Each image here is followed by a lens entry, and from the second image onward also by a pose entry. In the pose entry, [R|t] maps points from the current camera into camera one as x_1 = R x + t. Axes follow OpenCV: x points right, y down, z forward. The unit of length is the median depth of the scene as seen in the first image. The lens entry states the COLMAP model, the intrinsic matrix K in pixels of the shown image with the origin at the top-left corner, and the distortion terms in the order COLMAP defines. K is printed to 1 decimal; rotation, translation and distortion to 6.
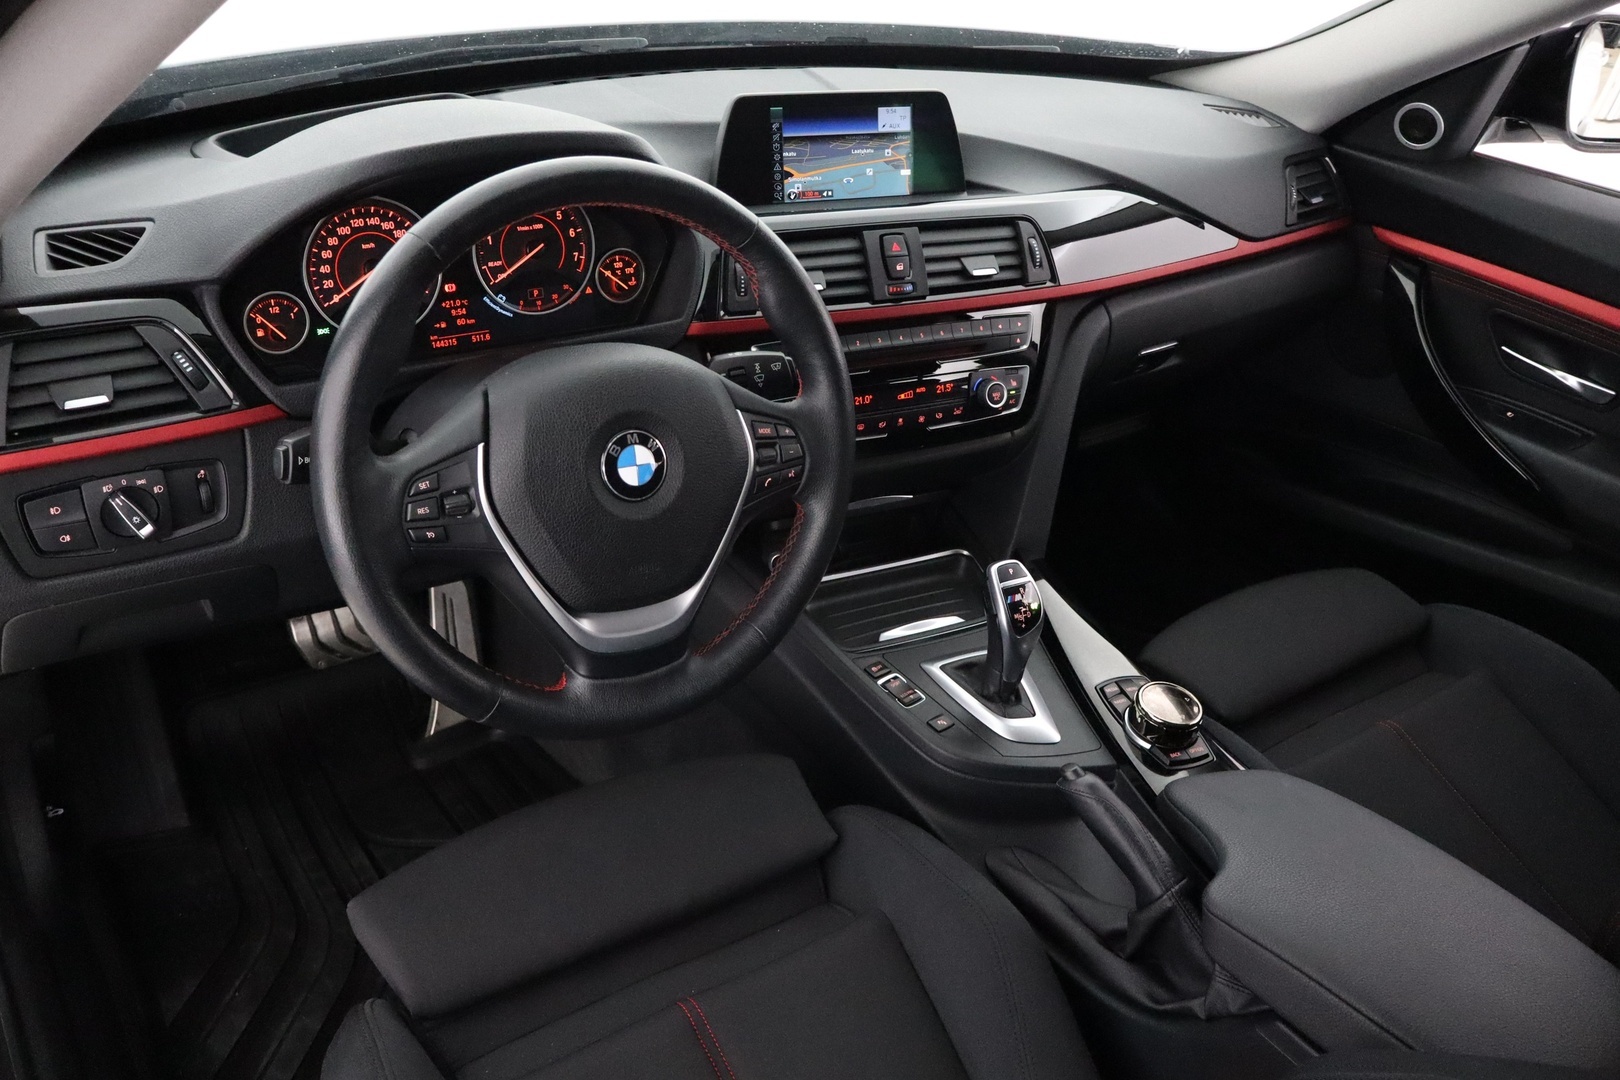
lens RADIAL K [[1353.1, 0, 810.0], [0, 1353.1, 540.0], [0, 0, 1]] dist [0.004477, 0.002876]
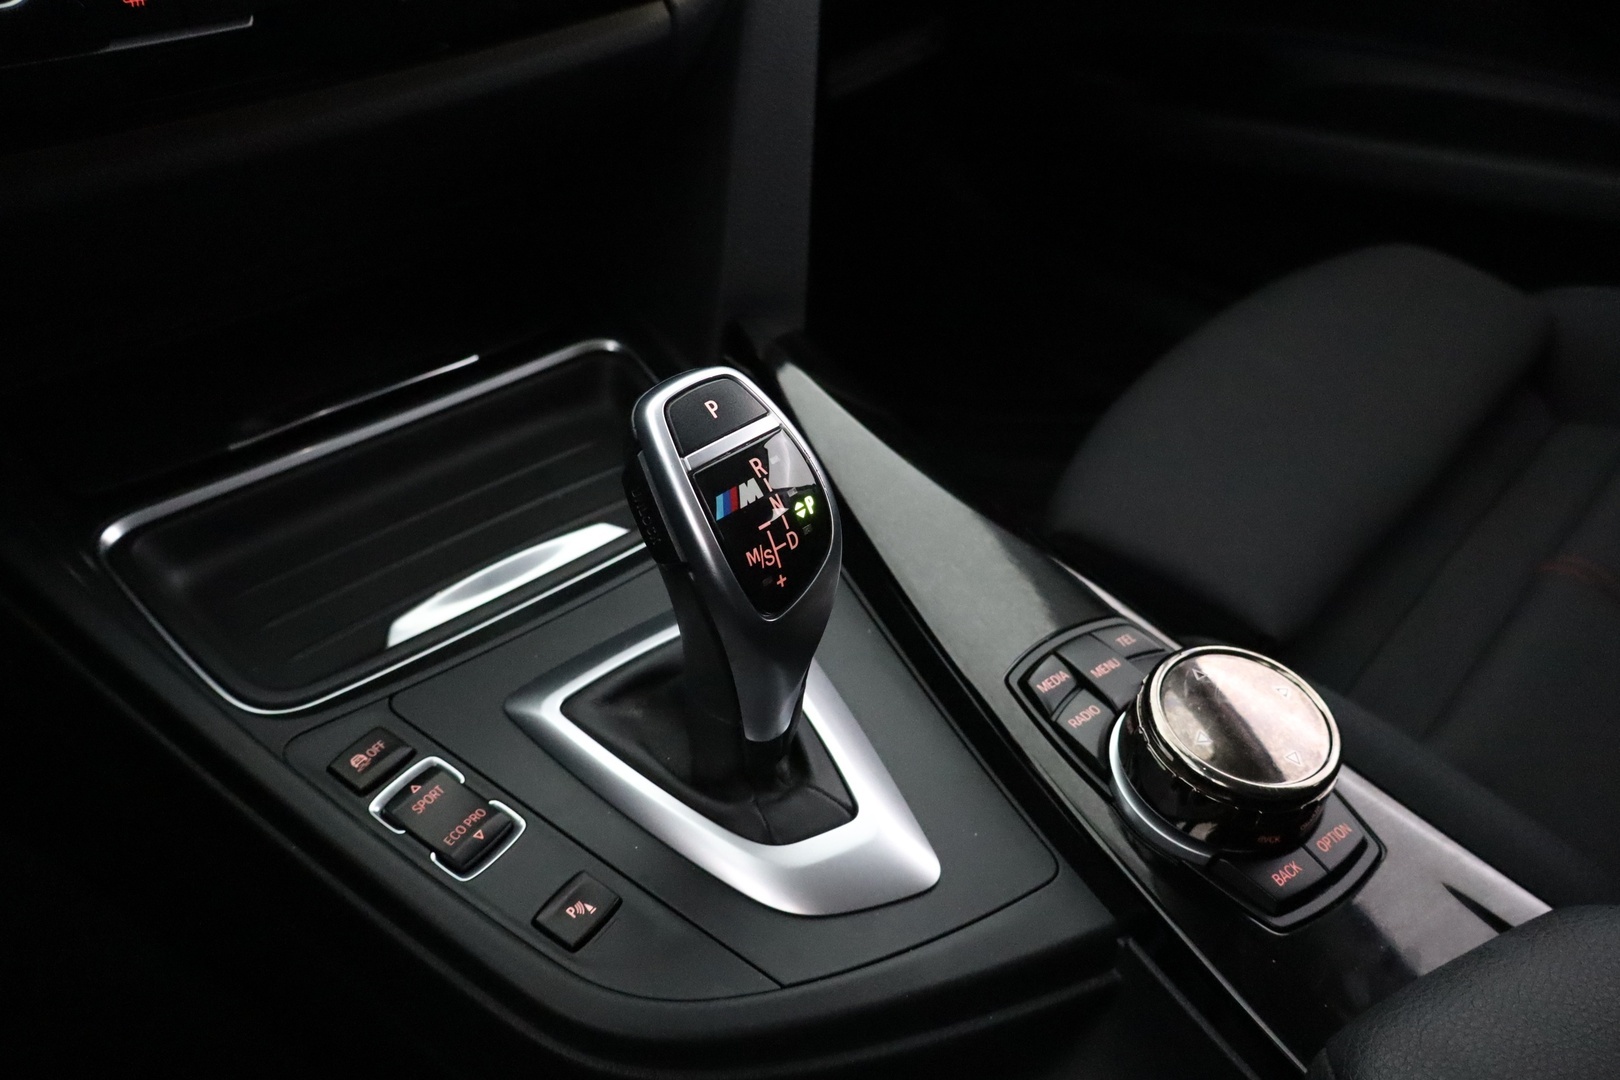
lens RADIAL K [[1353.1, 0, 810.0], [0, 1353.1, 540.0], [0, 0, 1]] dist [0.004477, 0.002876]
pose [[0.972599, -0.179683, 0.147532, 0.092168], [0.150427, 0.970202, 0.189948, -0.001788], [-0.177266, -0.162550, 0.970646, 0.537446]]
